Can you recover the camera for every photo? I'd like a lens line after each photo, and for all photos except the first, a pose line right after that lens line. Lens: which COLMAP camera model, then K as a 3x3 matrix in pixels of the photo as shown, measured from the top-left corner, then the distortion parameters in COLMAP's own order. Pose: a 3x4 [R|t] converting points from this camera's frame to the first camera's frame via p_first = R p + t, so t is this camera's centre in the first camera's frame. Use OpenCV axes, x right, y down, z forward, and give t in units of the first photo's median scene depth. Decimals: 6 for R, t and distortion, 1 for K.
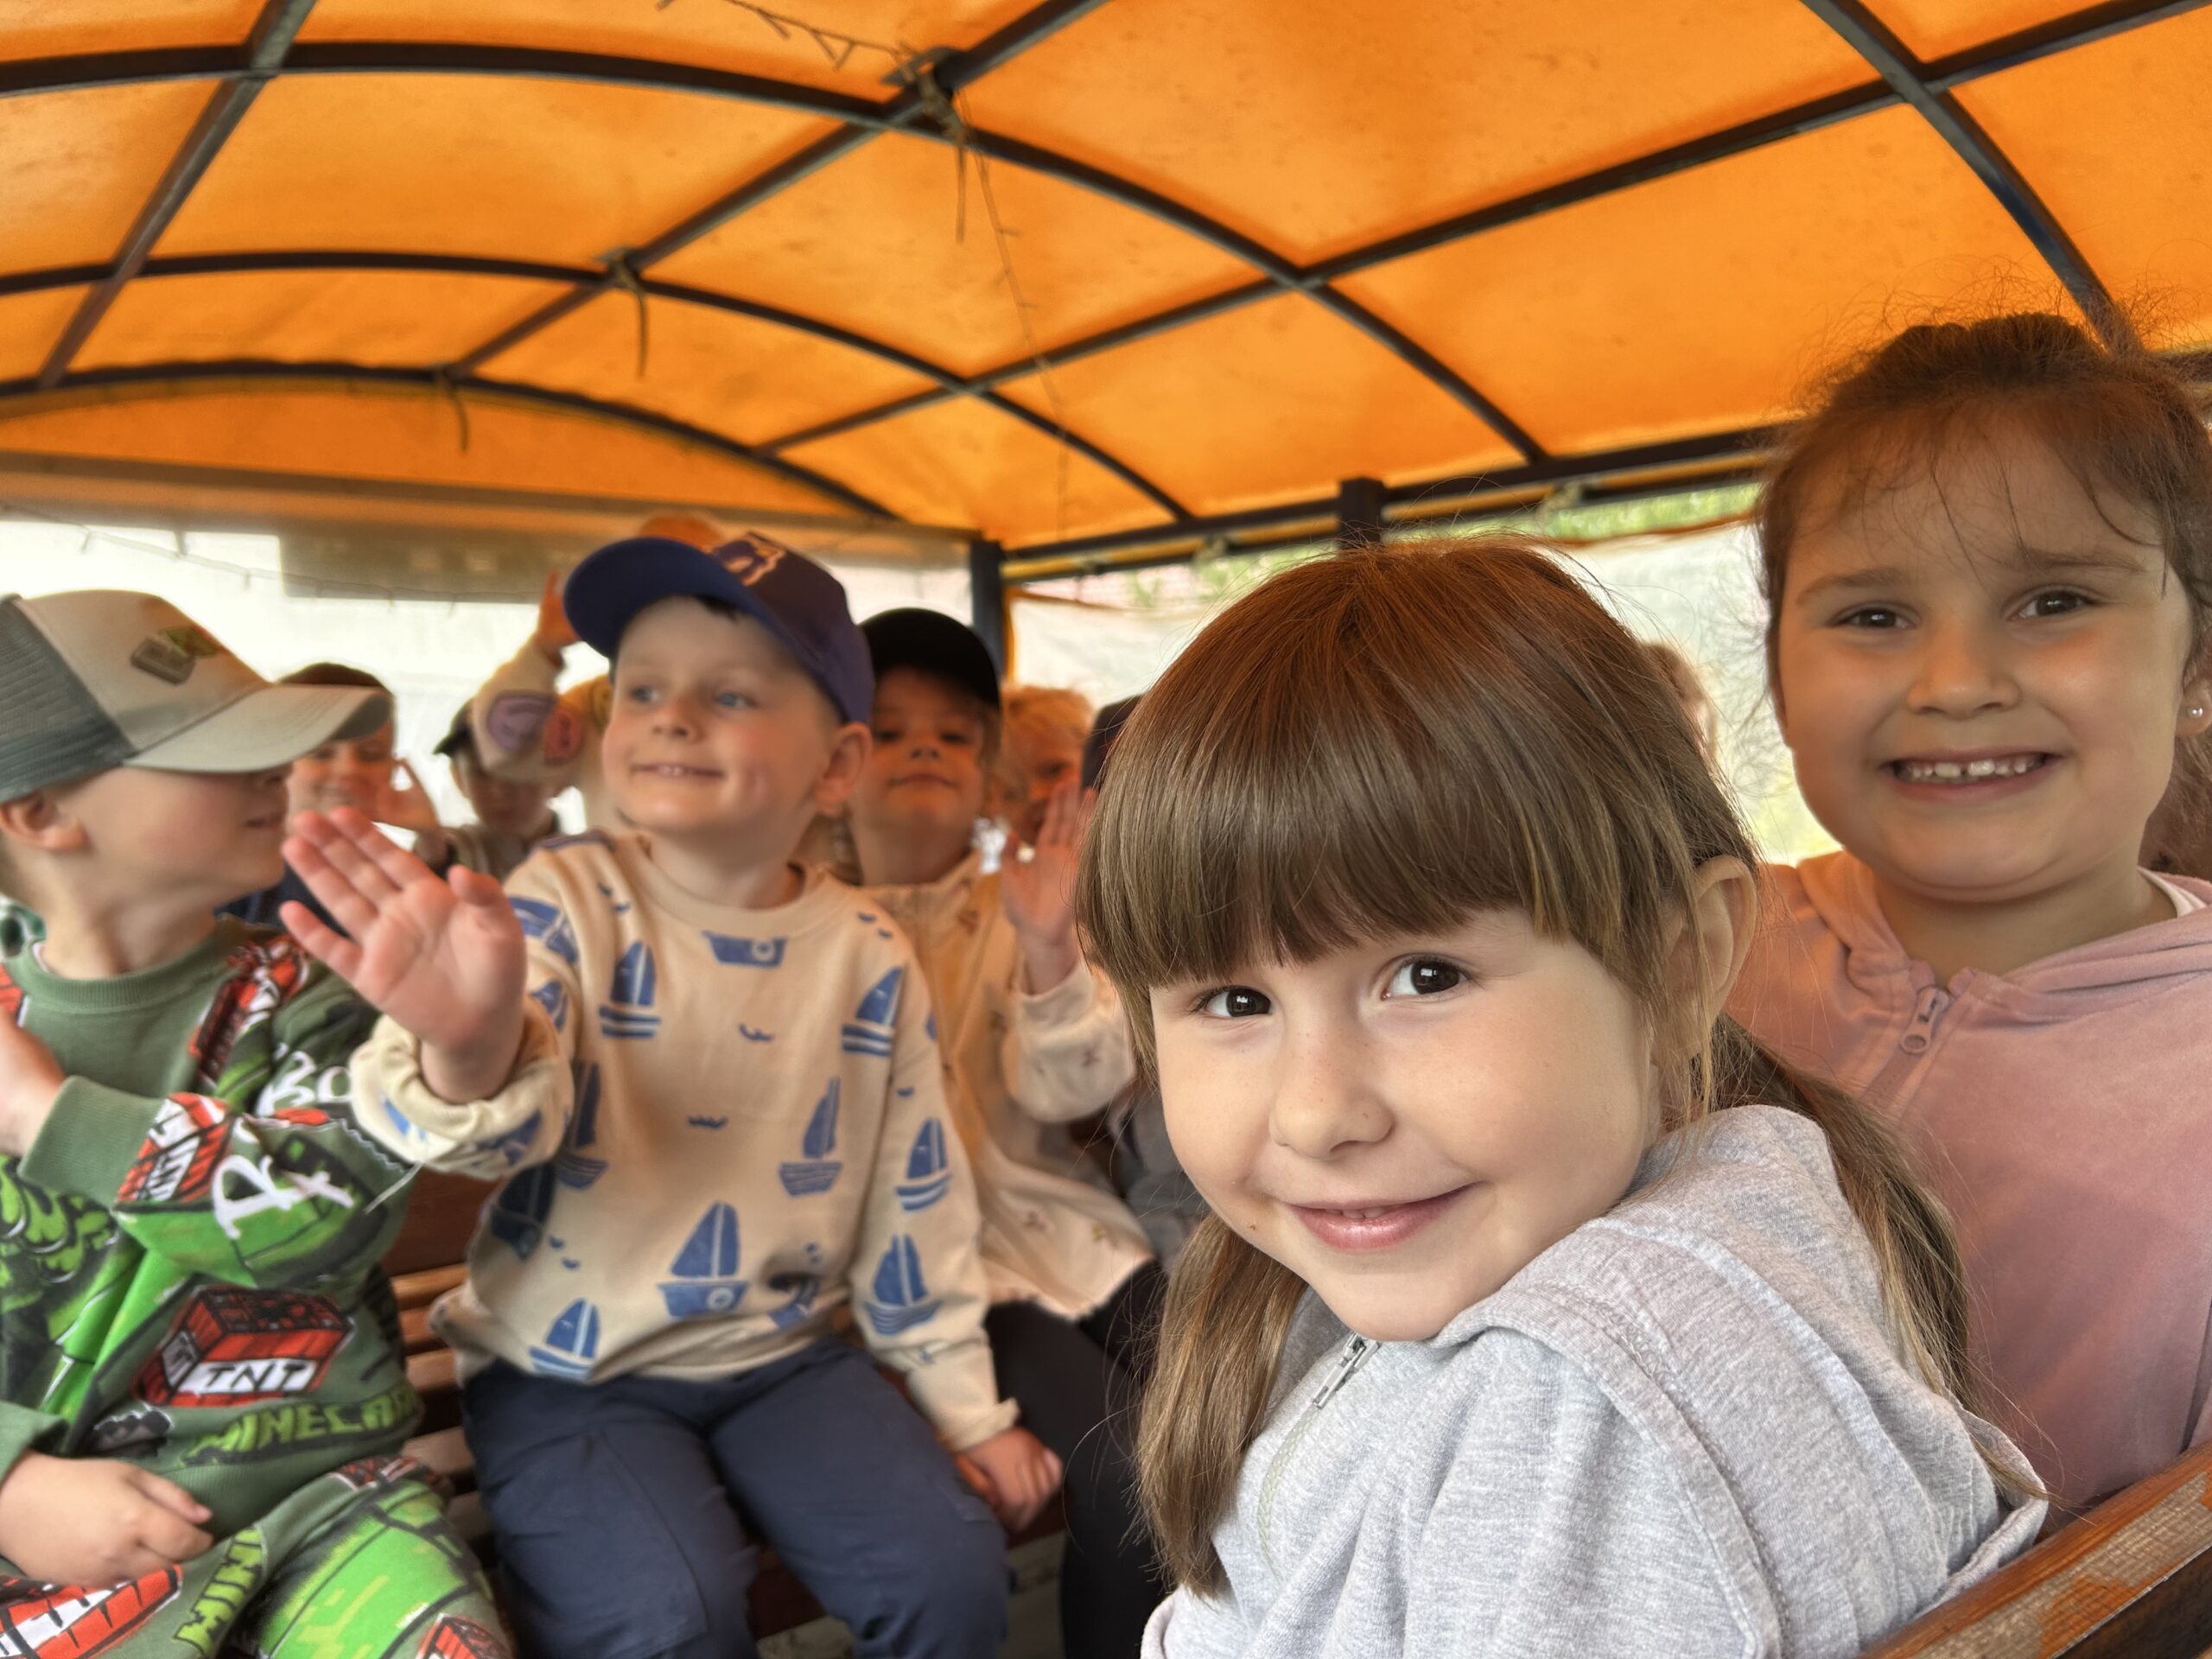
lens RADIAL K [[1752.4, 0, 1102.0], [0, 1752.4, 823.6], [0, 0, 1]] dist [0.043874, 0.005156]
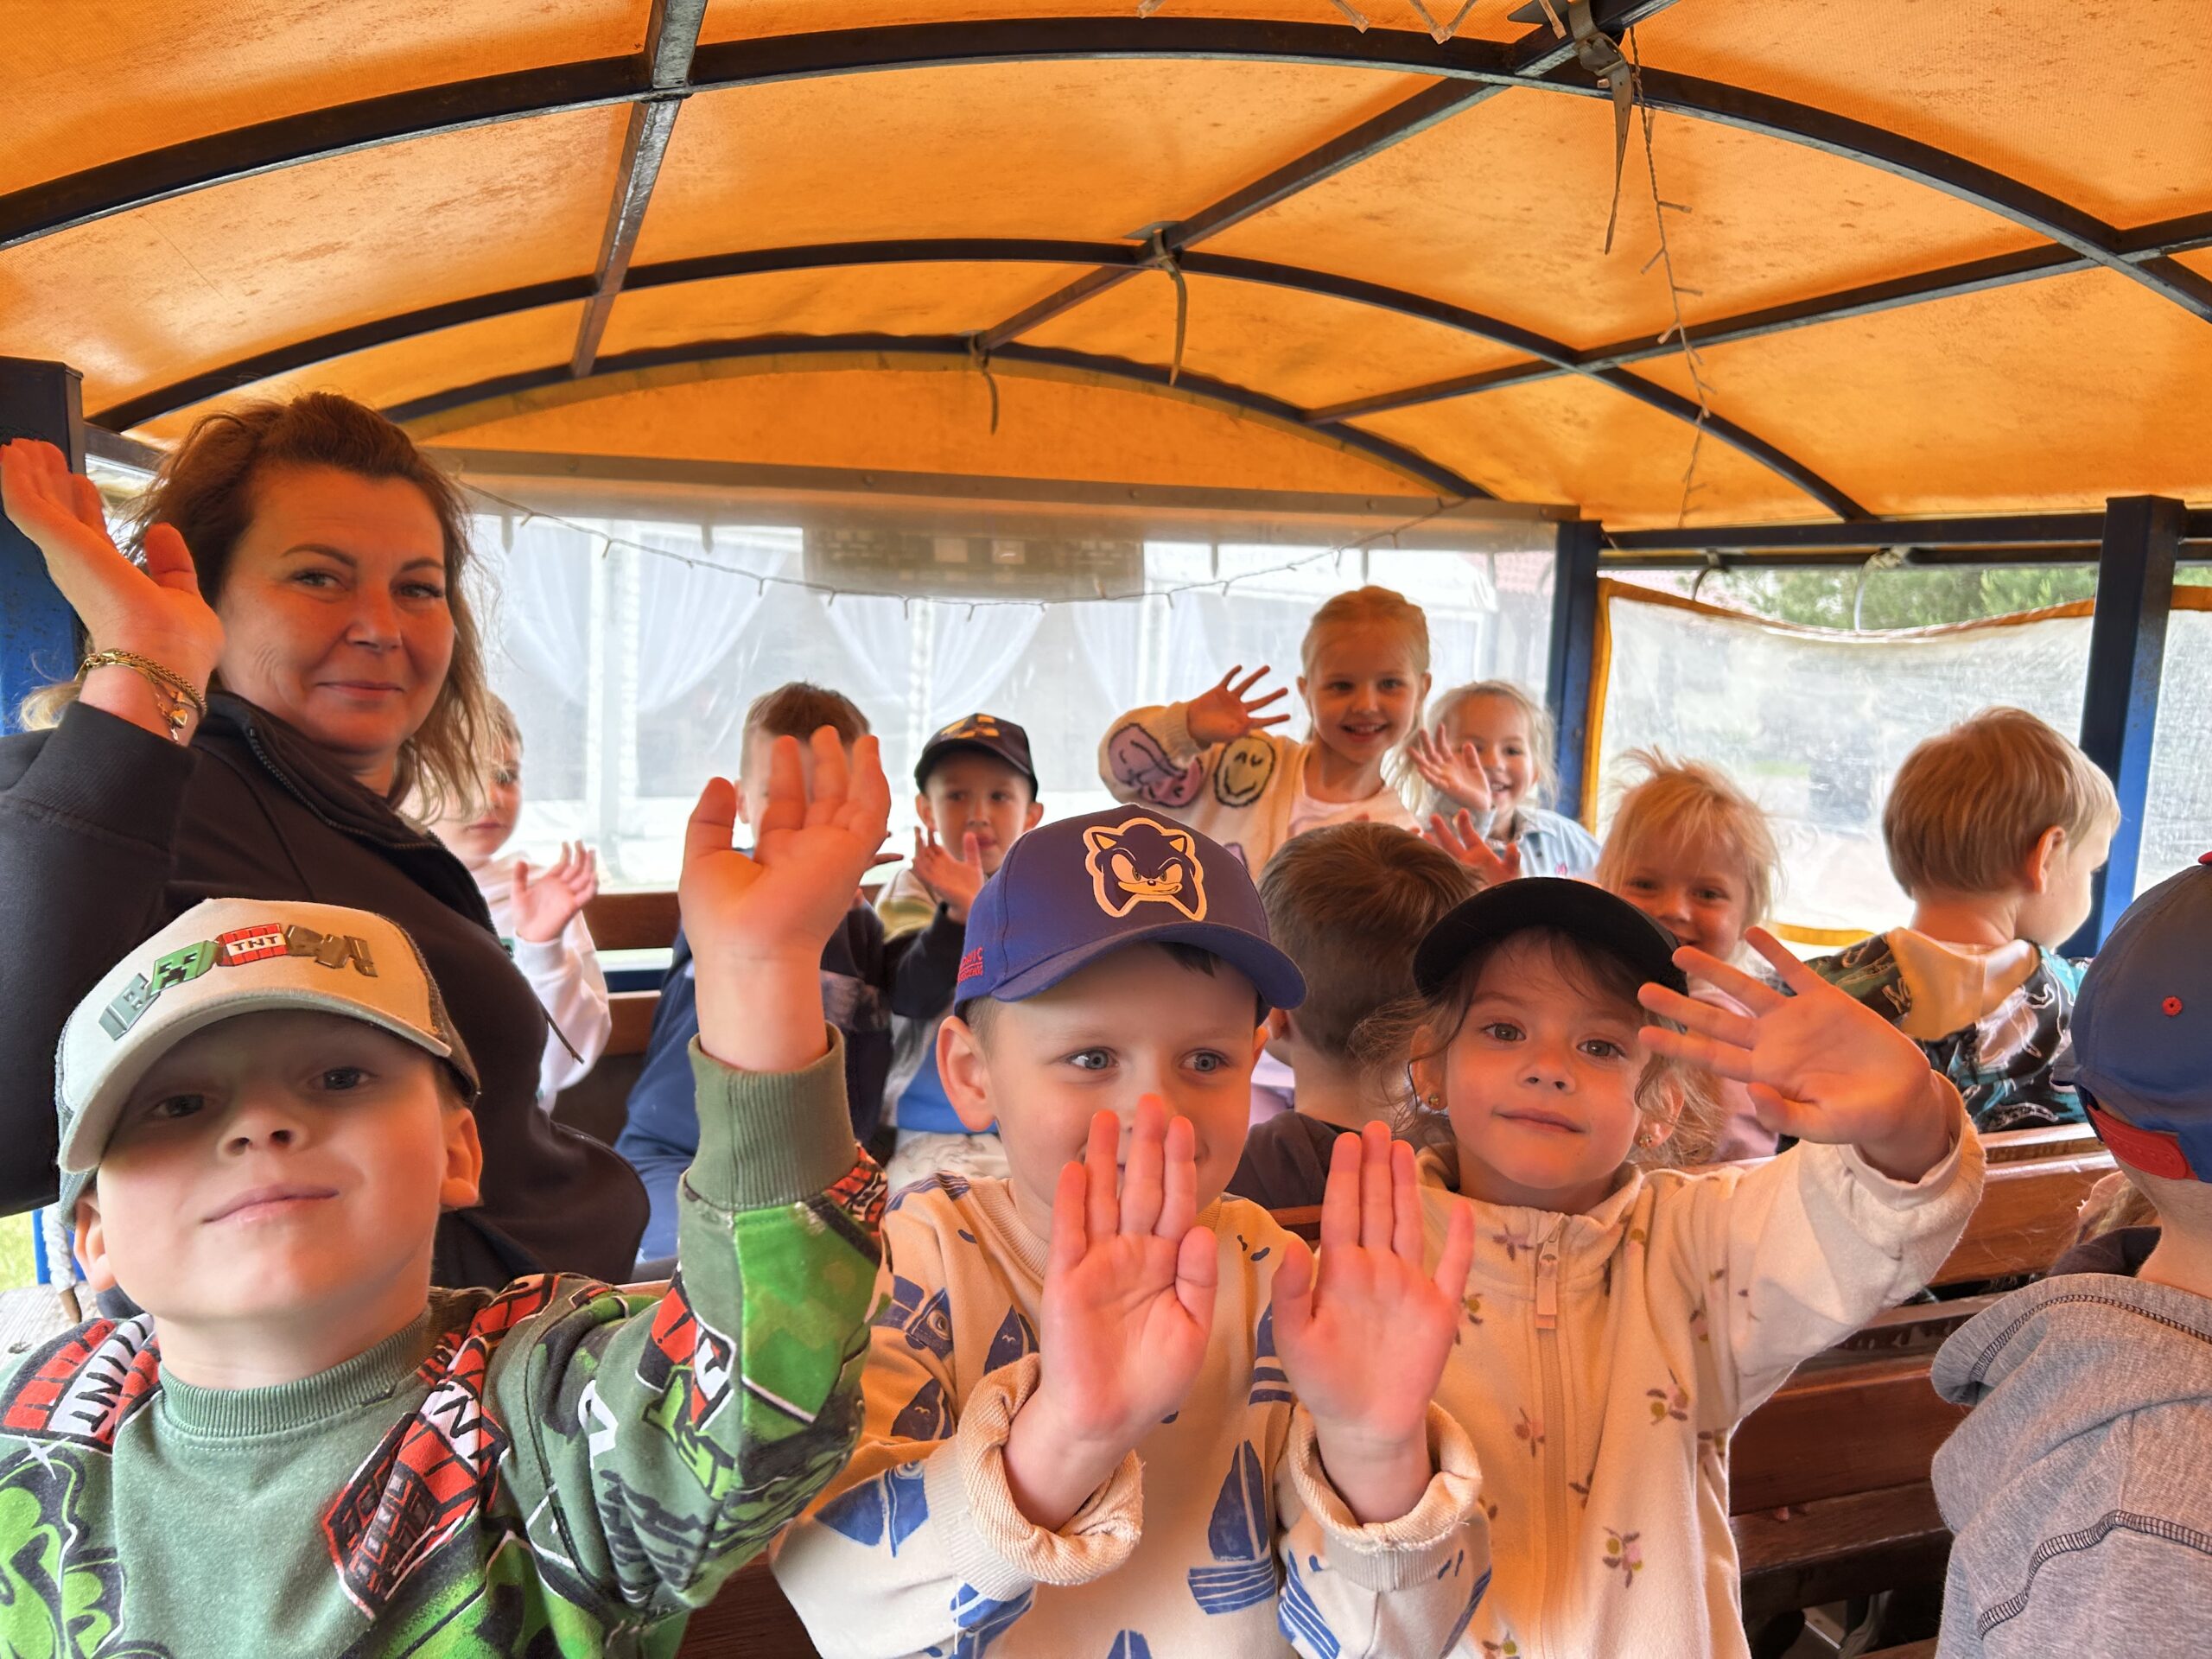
lens RADIAL K [[1752.4, 0, 1084.0], [0, 1752.4, 840.7], [0, 0, 1]] dist [0.043874, 0.005156]
pose [[0.946985, 0.094061, -0.307199, -0.023104], [-0.070268, 0.993671, 0.087639, -0.086227], [0.313498, -0.061406, 0.947601, 0.156692]]
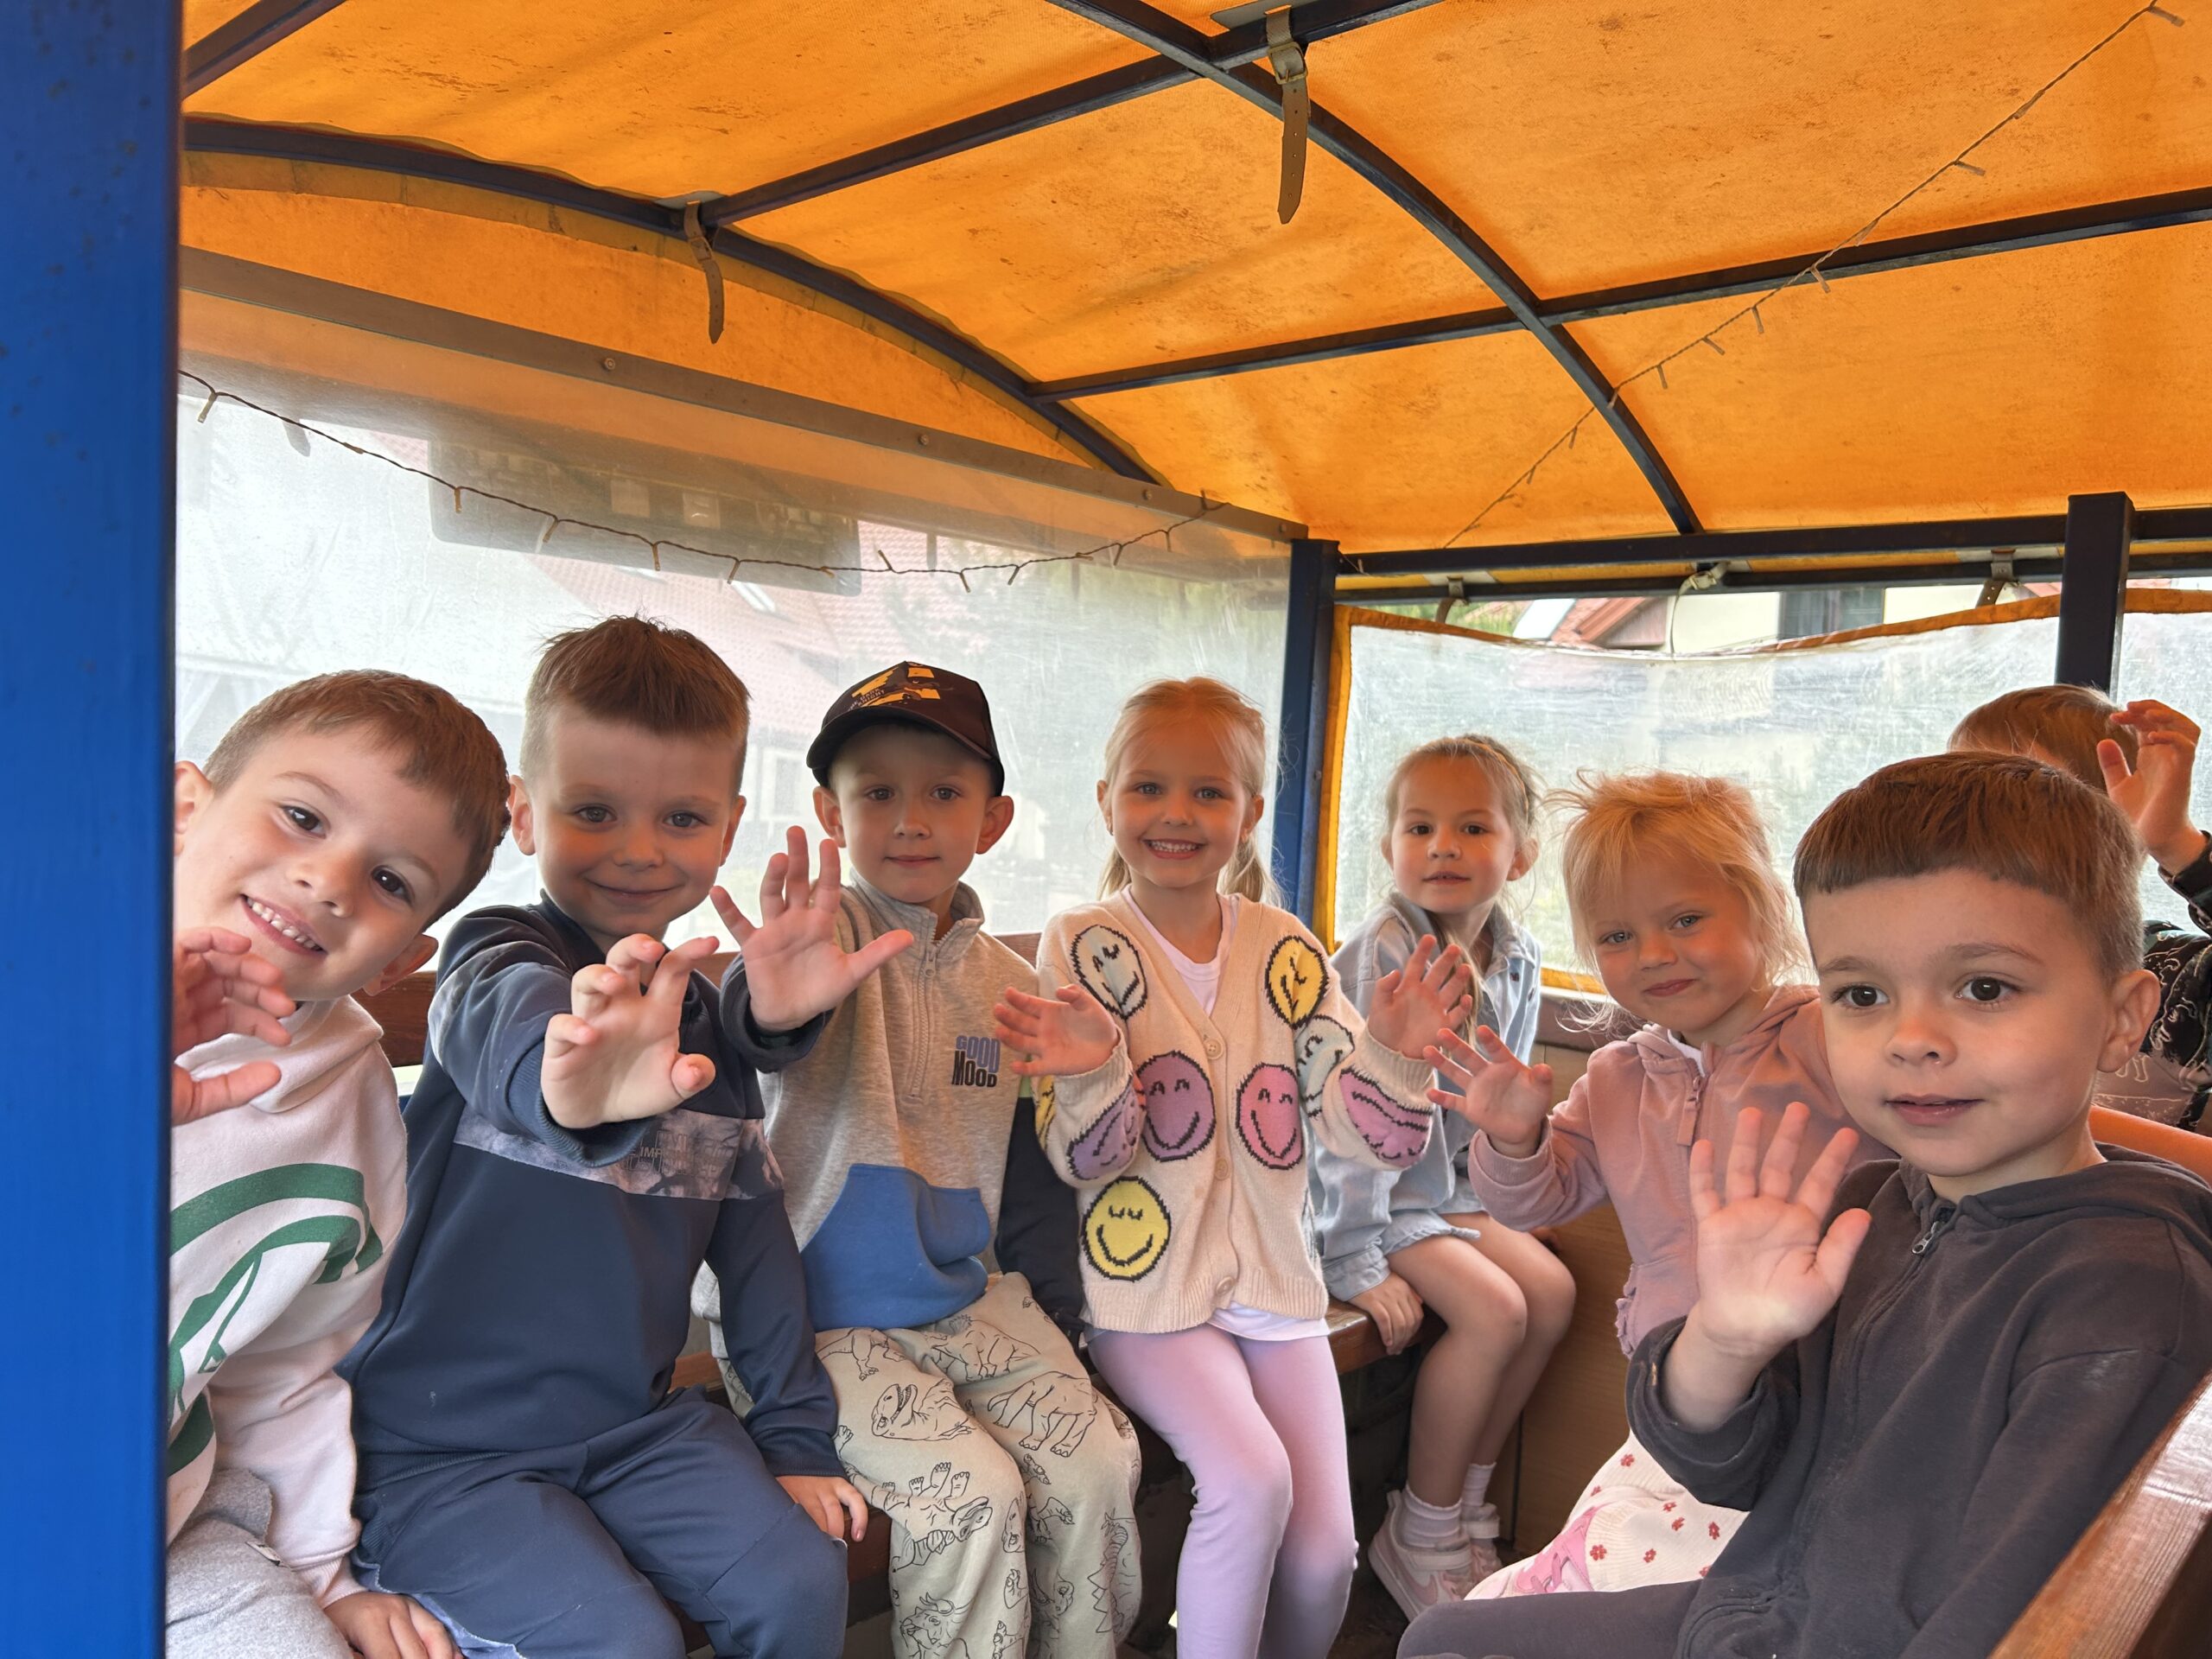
lens RADIAL K [[1752.4, 0, 1081.8], [0, 1752.4, 810.2], [0, 0, 1]] dist [0.043874, 0.005156]
pose [[0.981244, 0.079269, 0.175716, -0.366235], [-0.071358, 0.996151, -0.050898, -0.001395], [-0.179074, 0.037405, 0.983124, 0.350908]]
